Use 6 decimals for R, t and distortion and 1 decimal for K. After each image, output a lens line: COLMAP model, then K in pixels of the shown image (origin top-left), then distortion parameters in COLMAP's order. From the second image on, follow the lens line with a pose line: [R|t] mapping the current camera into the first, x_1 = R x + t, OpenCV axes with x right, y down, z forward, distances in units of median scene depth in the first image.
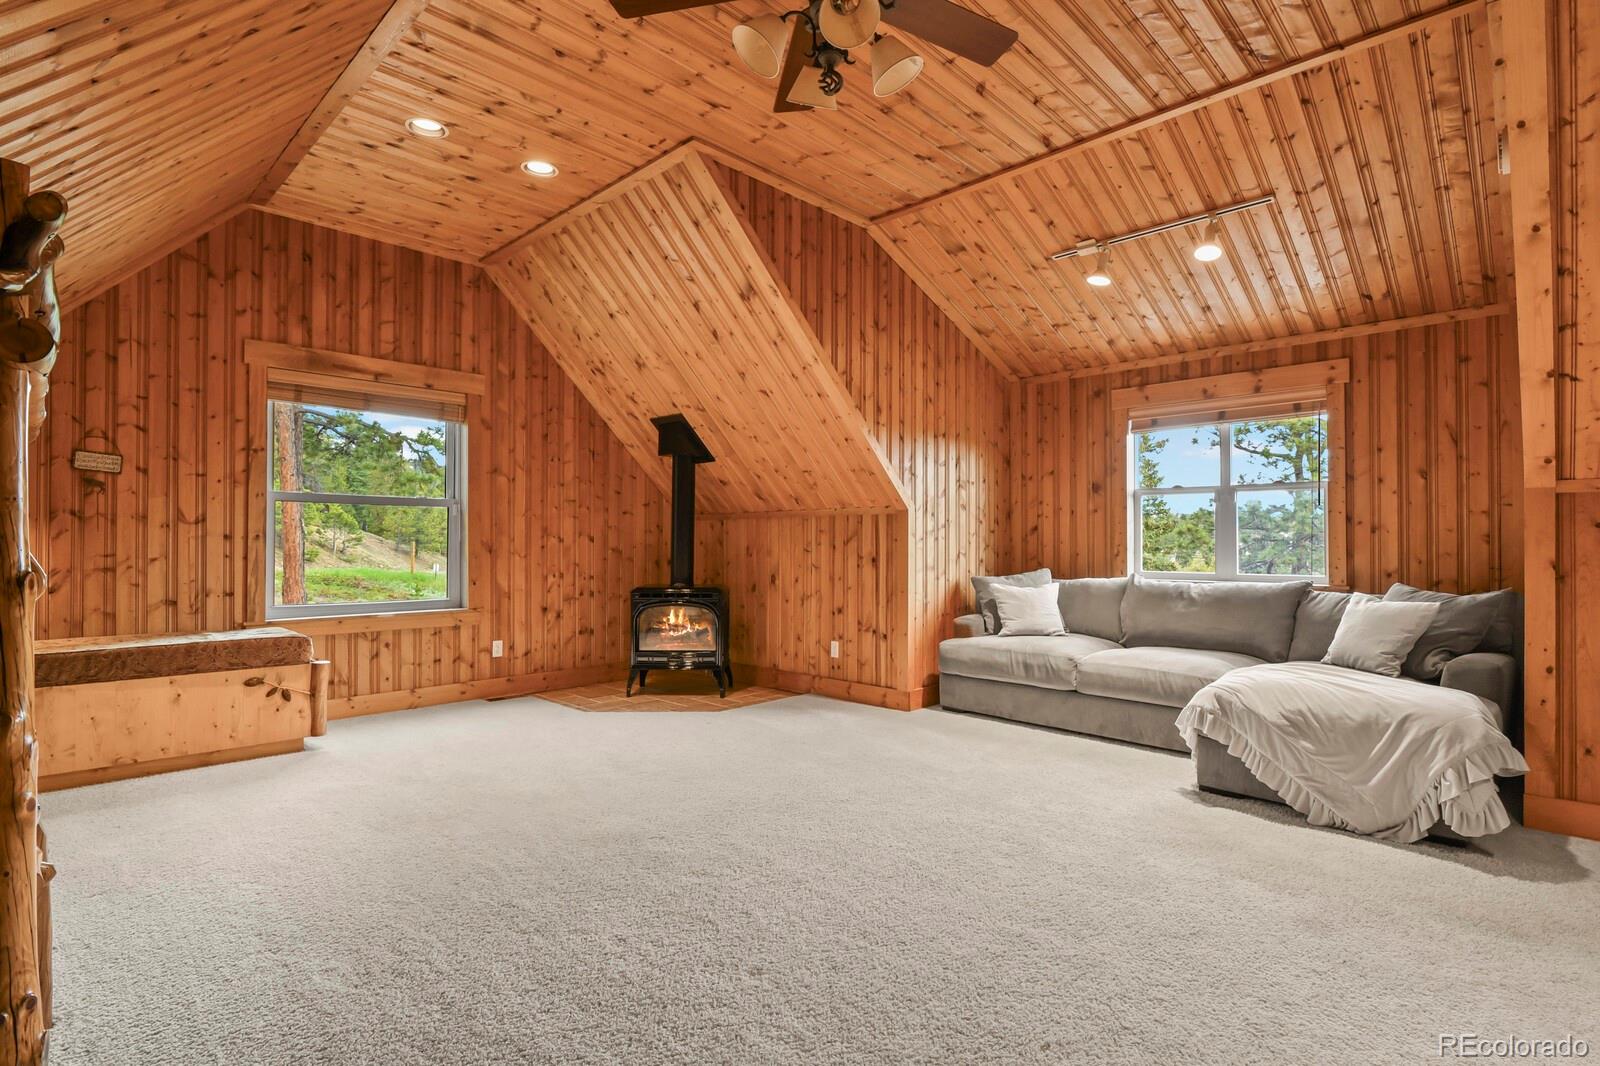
lens RADIAL K [[772.4, 0, 810.9], [0, 772.4, 534.8], [0, 0, 1]] dist [-0.011456, -0.000919]
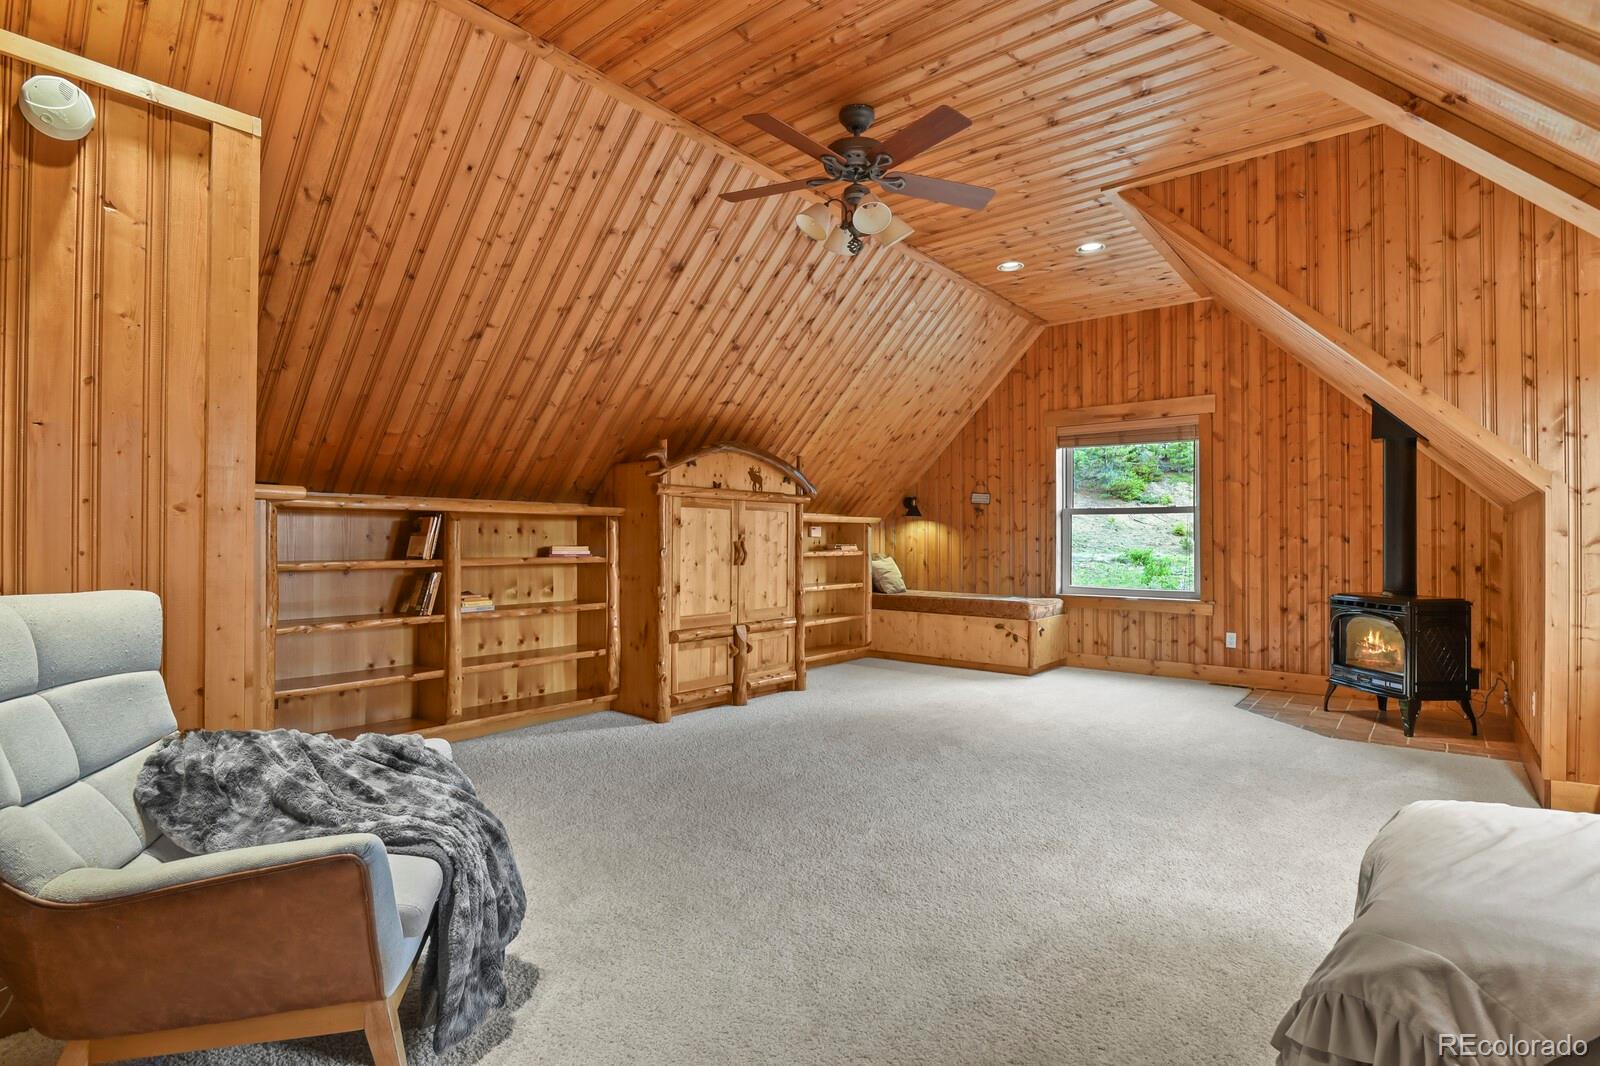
lens RADIAL K [[772.4, 0, 810.9], [0, 772.4, 534.8], [0, 0, 1]] dist [-0.011456, -0.000919]
pose [[0.093651, -0.010357, -0.995551, 0.679905], [0.005982, 0.999934, -0.009840, 0.005734], [0.995587, -0.005034, 0.093707, 0.330446]]
